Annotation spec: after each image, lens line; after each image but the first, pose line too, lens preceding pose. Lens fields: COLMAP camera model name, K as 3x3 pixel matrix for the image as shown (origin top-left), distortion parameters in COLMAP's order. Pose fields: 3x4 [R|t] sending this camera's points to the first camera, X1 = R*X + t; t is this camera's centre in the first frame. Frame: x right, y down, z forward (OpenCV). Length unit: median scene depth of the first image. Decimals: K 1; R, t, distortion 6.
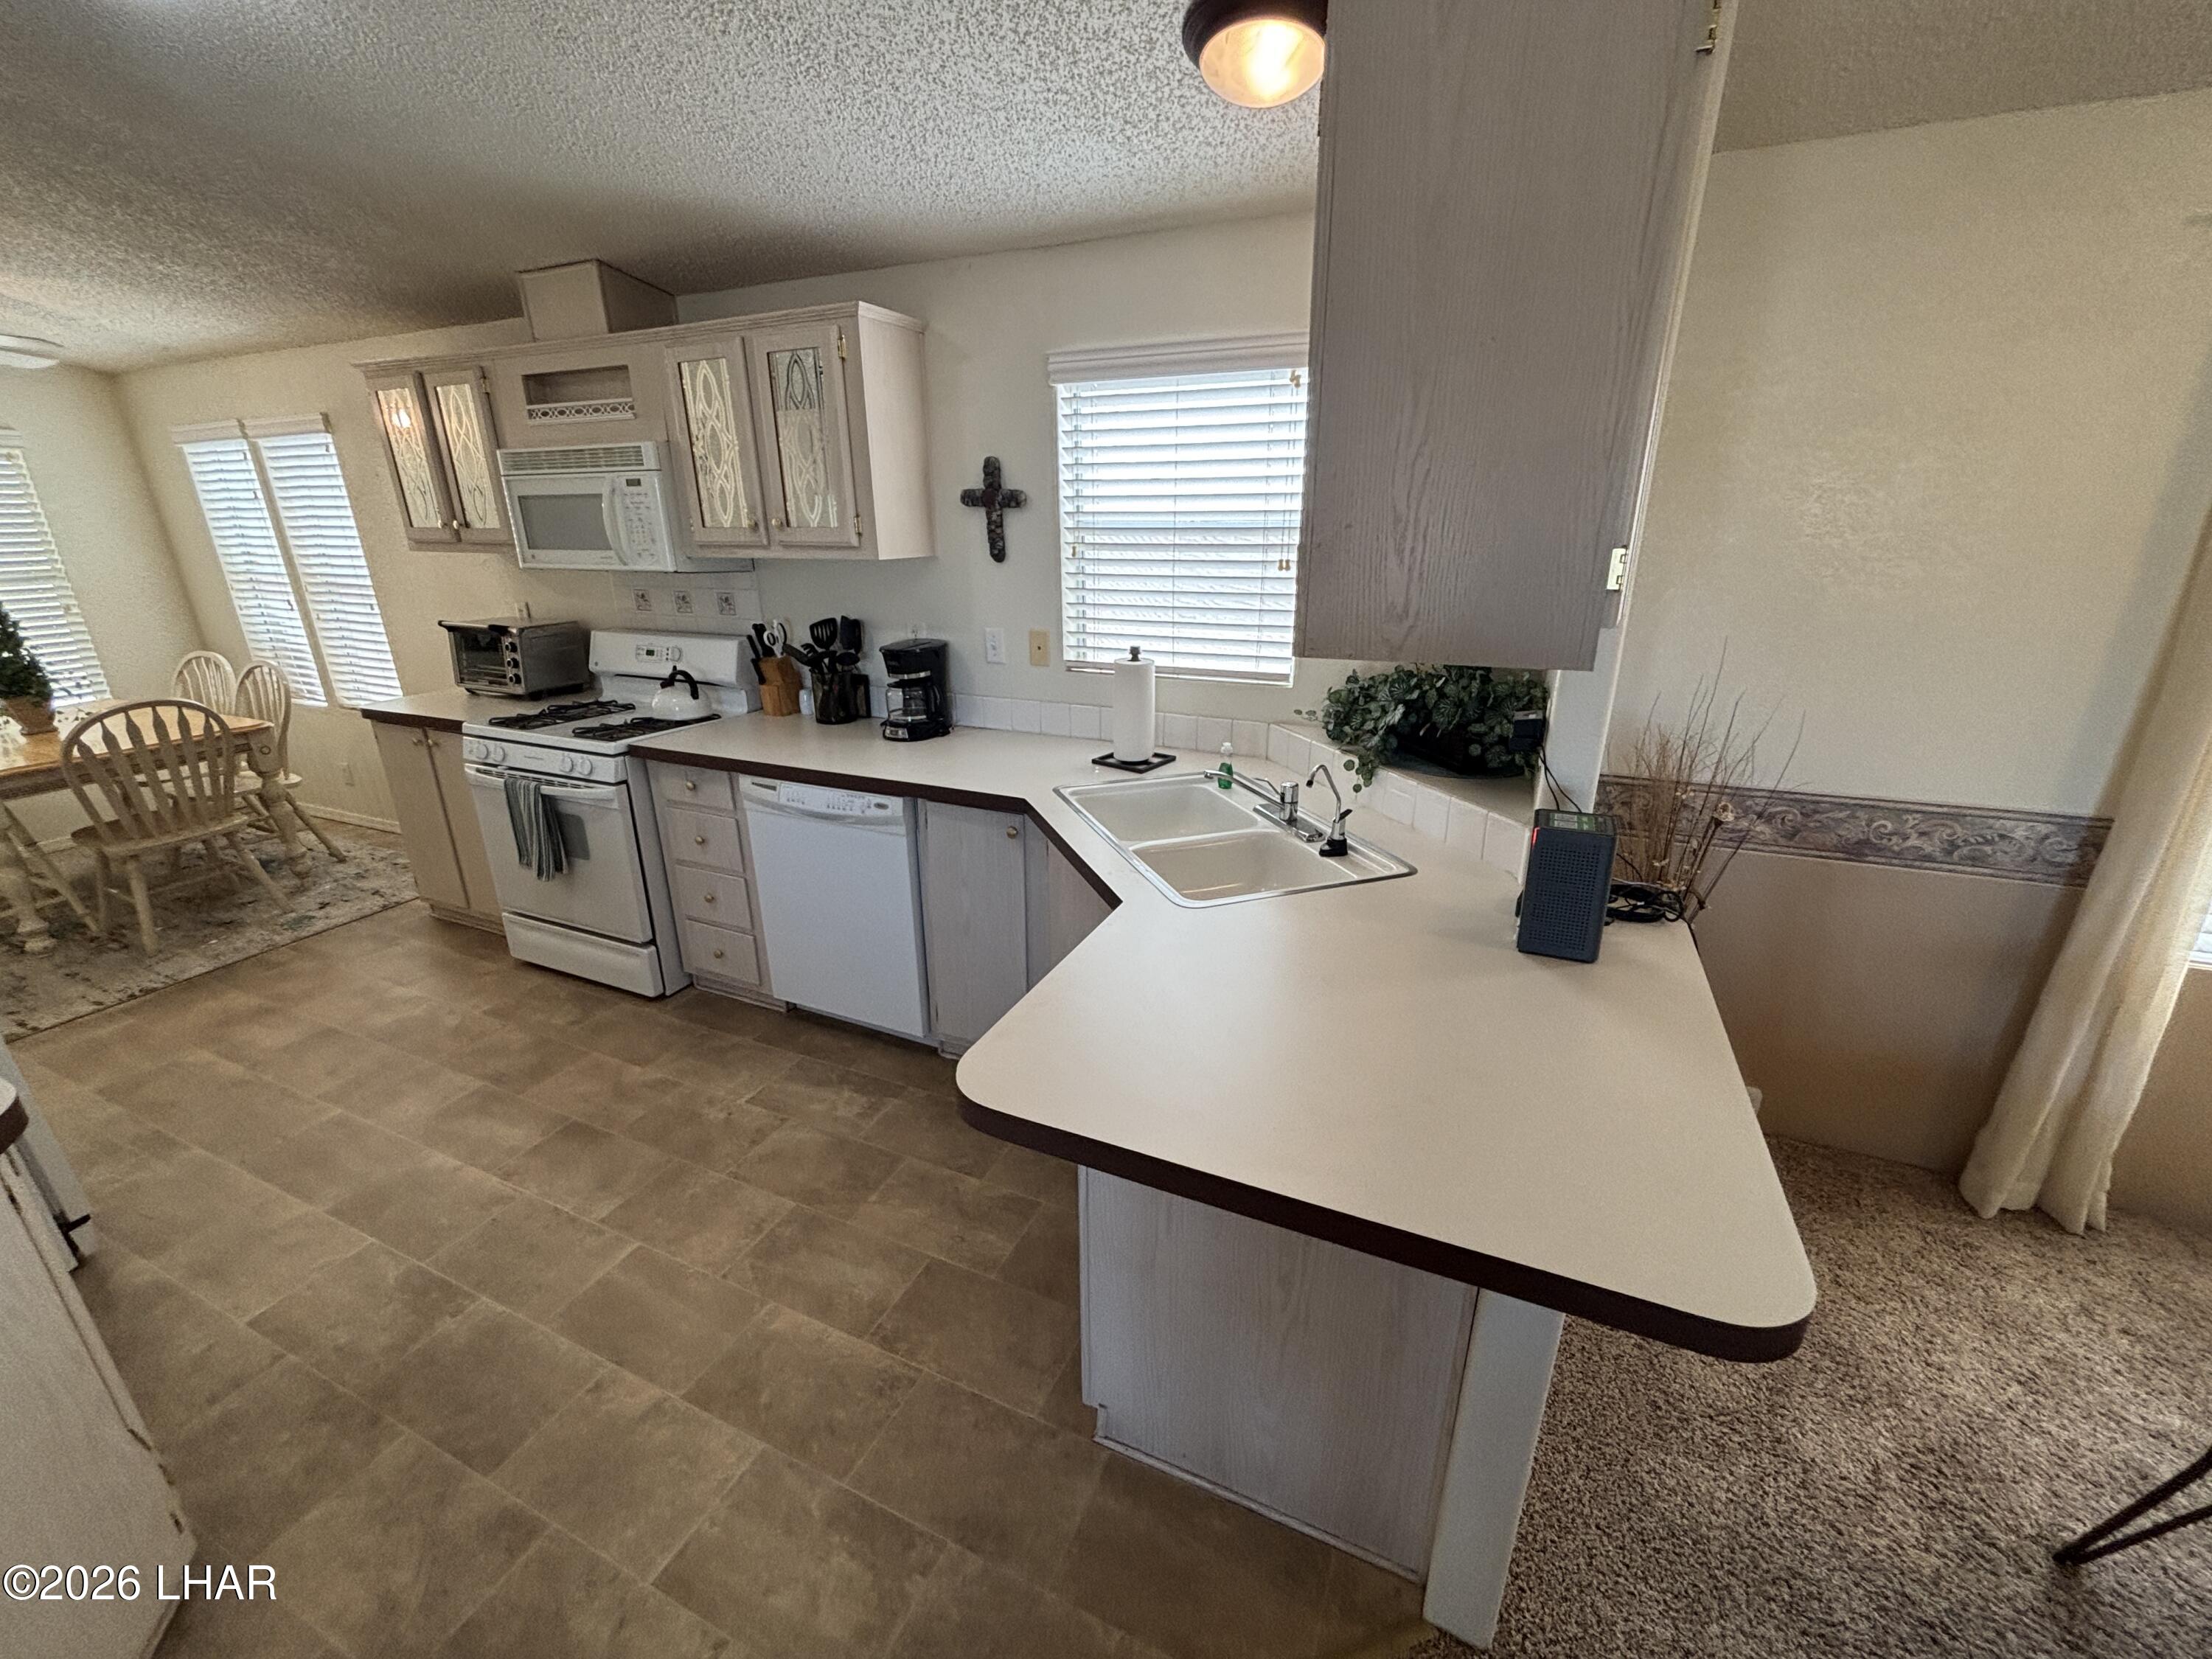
lens RADIAL K [[903.8, 0, 1114.5], [0, 903.8, 840.8], [0, 0, 1]] dist [-0.000426, 0.000315]
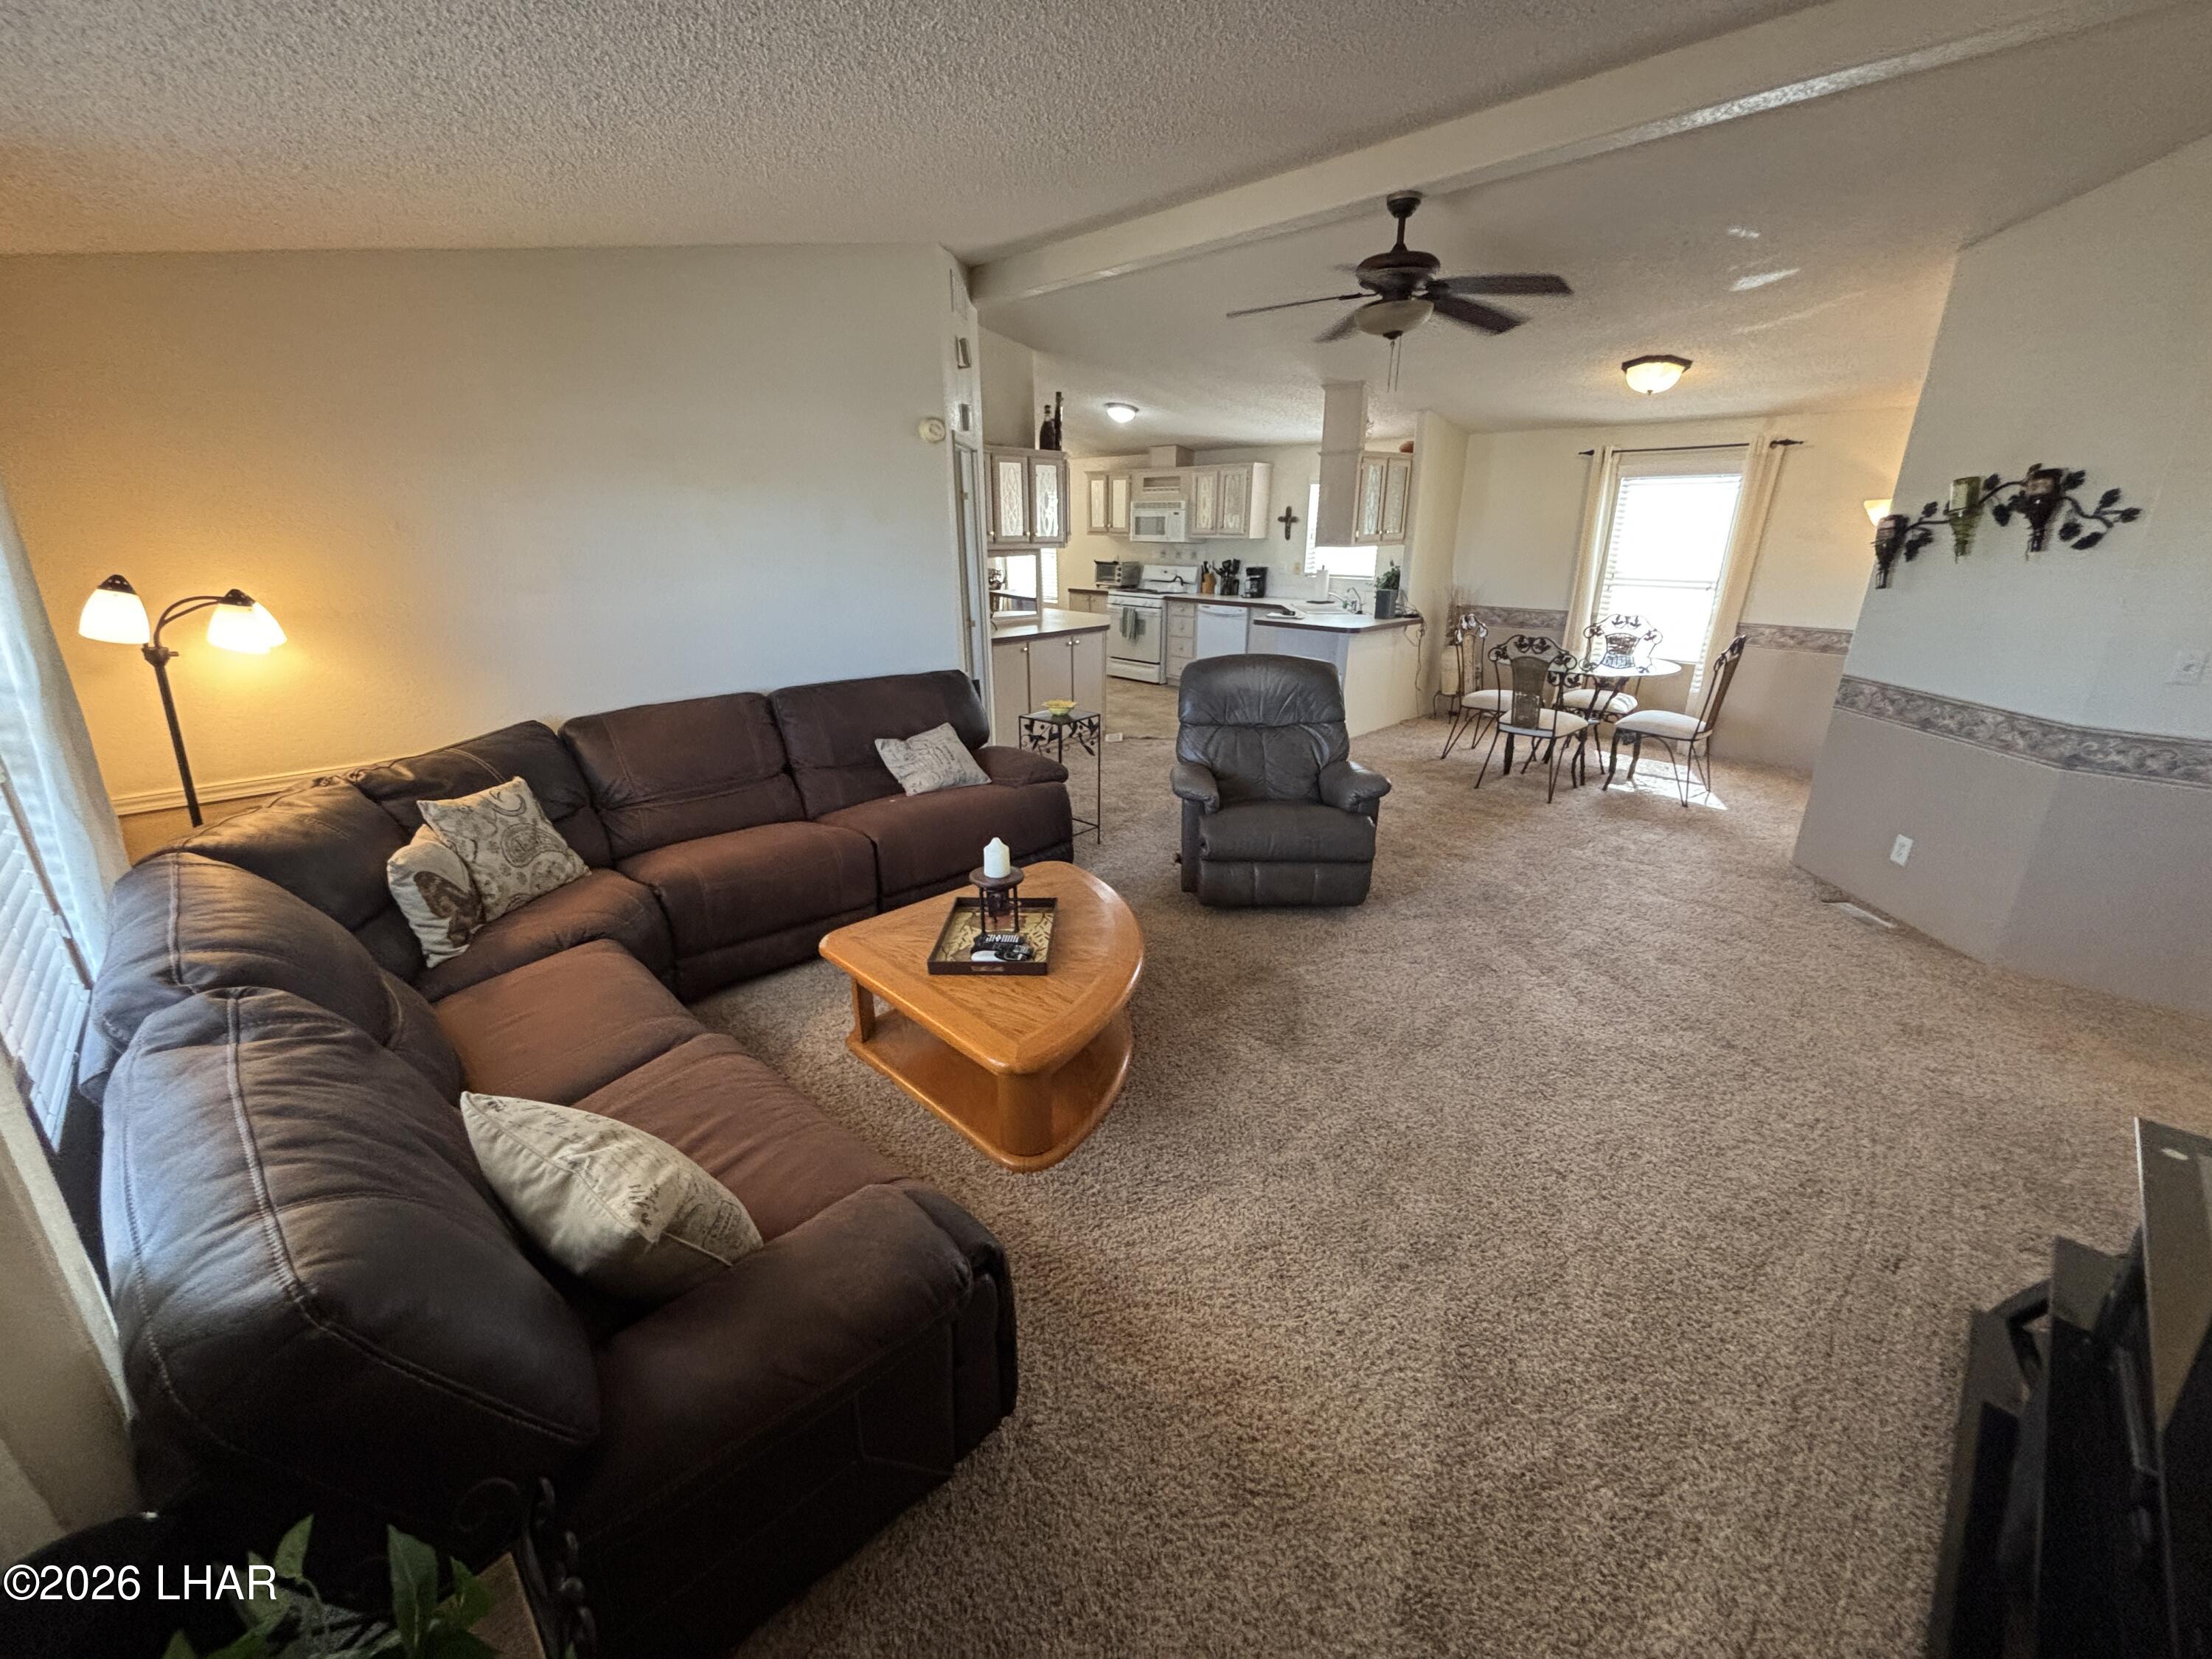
lens RADIAL K [[884.6, 0, 1090.3], [0, 884.6, 840.1], [0, 0, 1]] dist [0.000814, -0.000265]
pose [[0.919050, 0.135676, -0.370053, 0.487392], [-0.131277, 0.990648, 0.037174, 0.653161], [0.371636, 0.014414, 0.928266, -1.948926]]
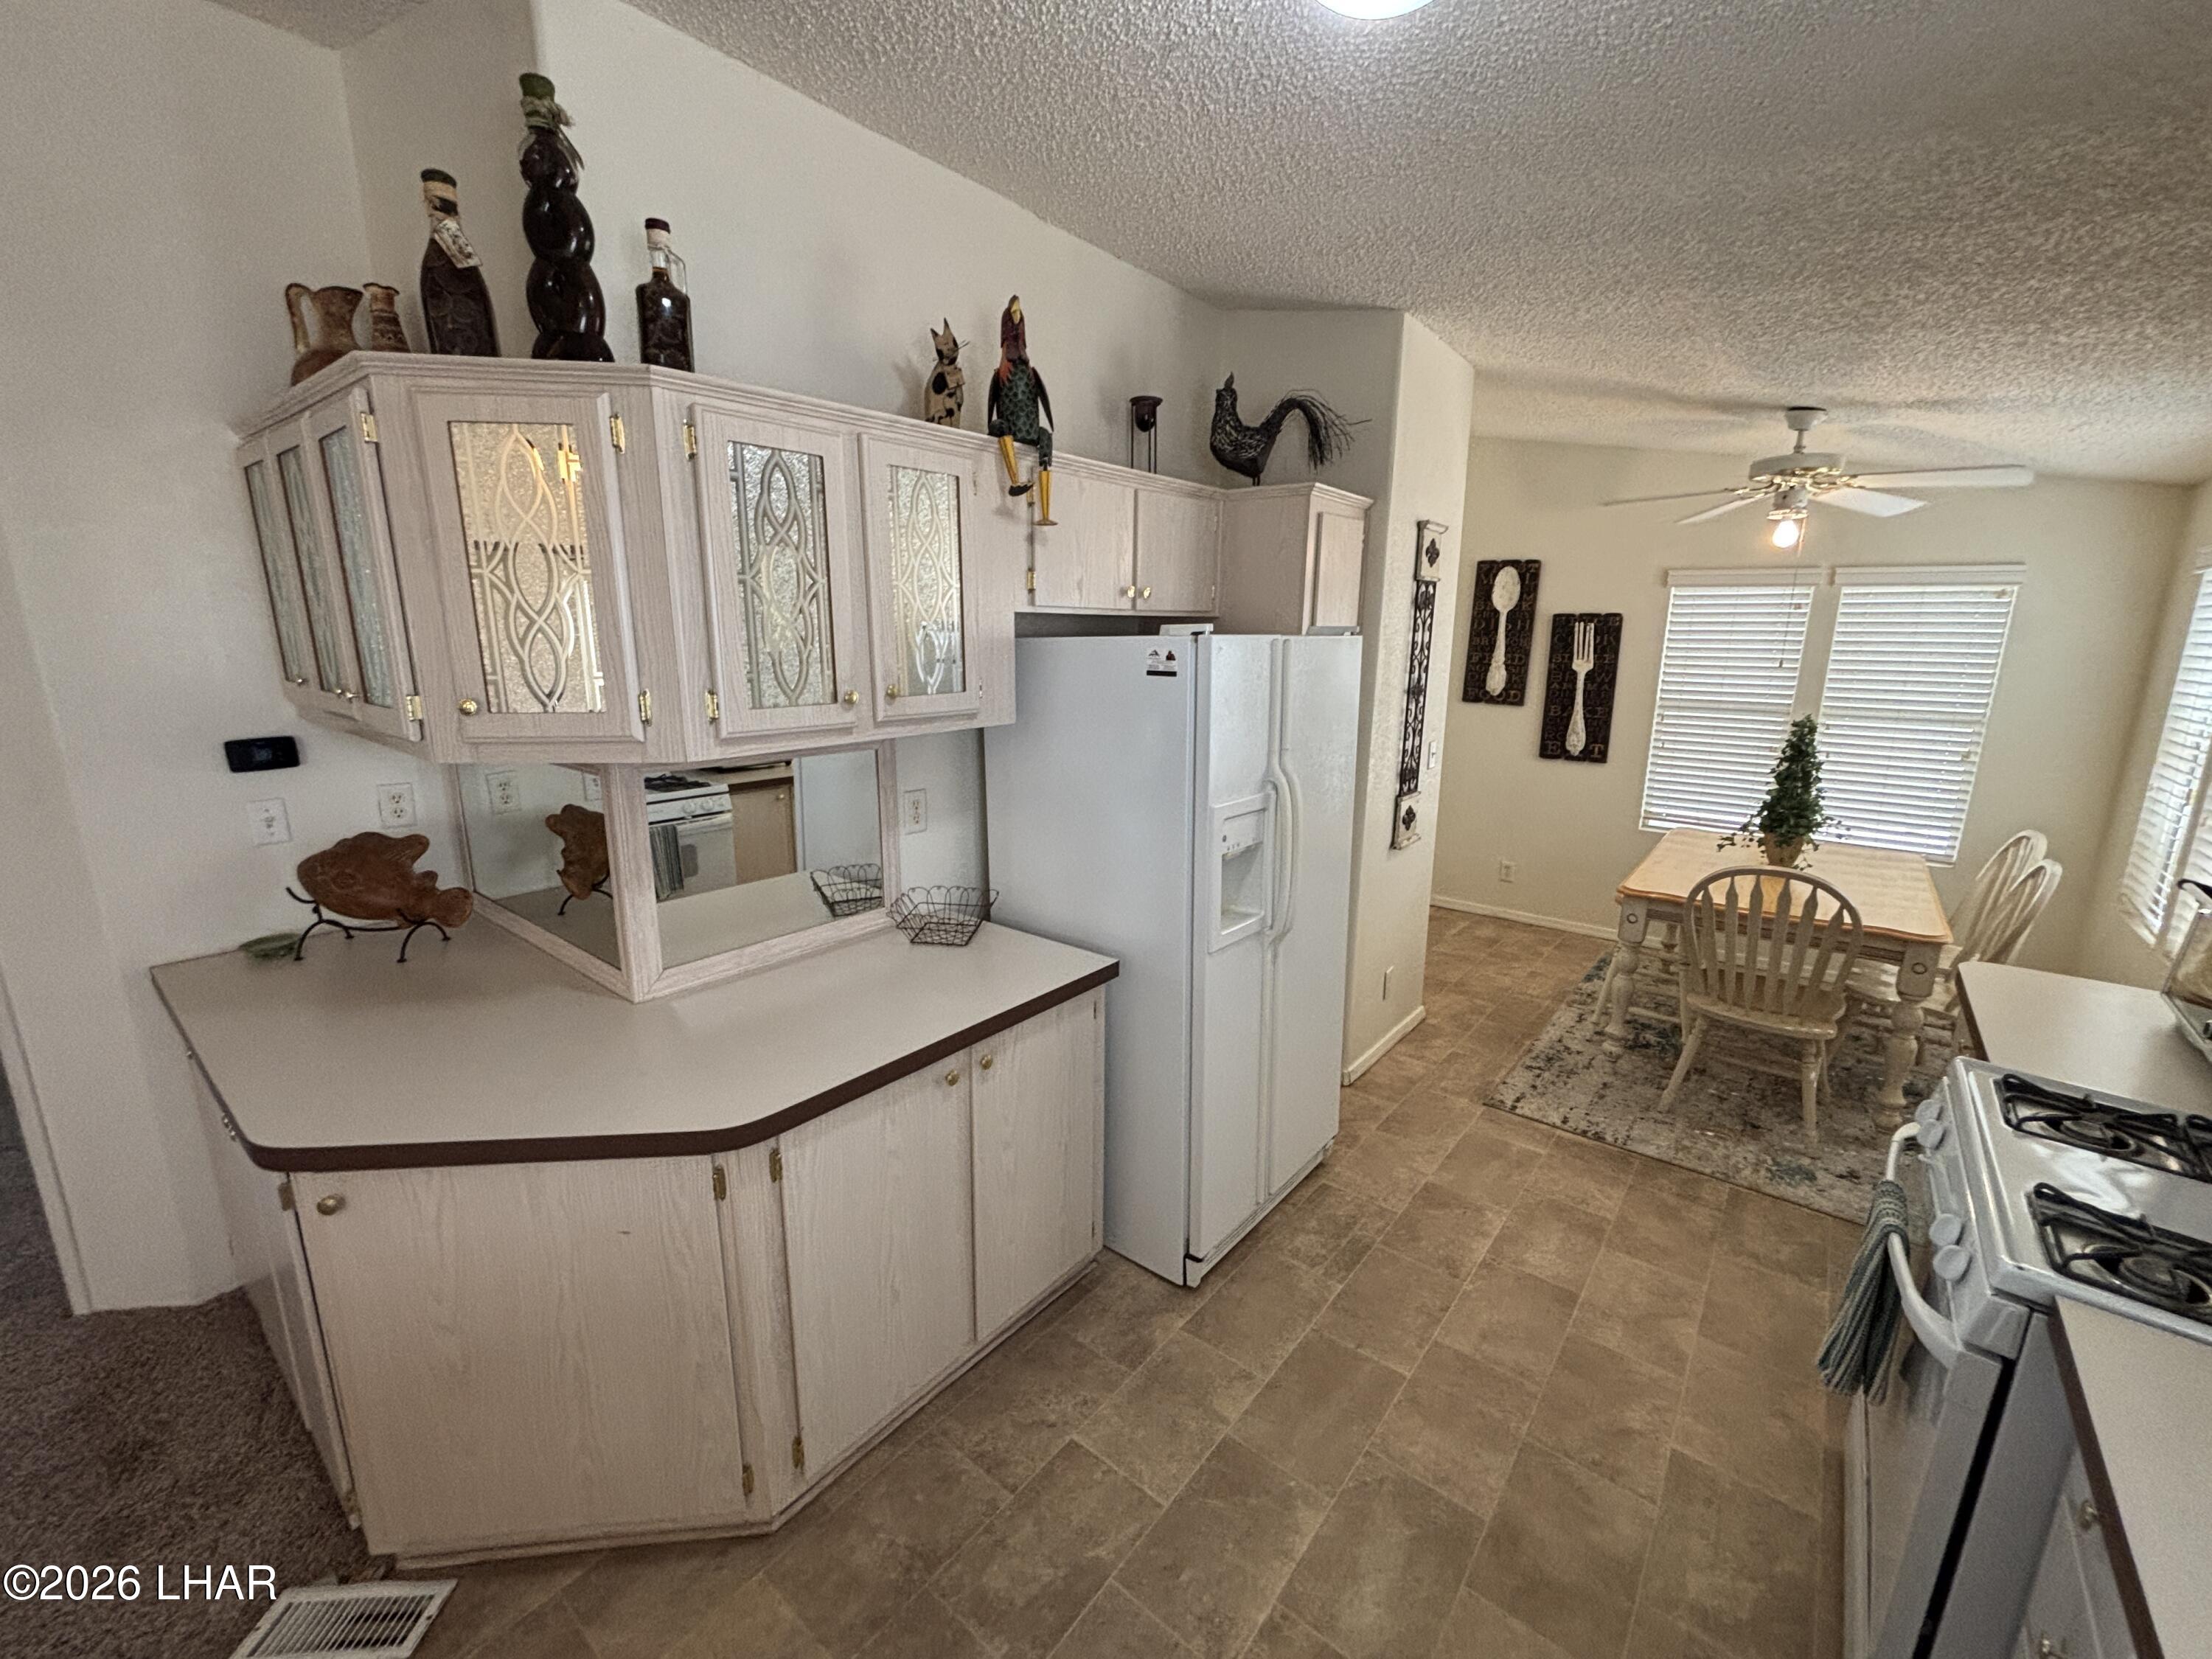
lens RADIAL K [[903.8, 0, 1098.4], [0, 903.8, 825.7], [0, 0, 1]] dist [-0.000426, 0.000315]
pose [[-0.269991, 0.208193, -0.940085, -0.093974], [-0.337435, 0.893967, 0.294890, -0.220956], [0.901800, 0.396835, -0.171111, 0.532181]]
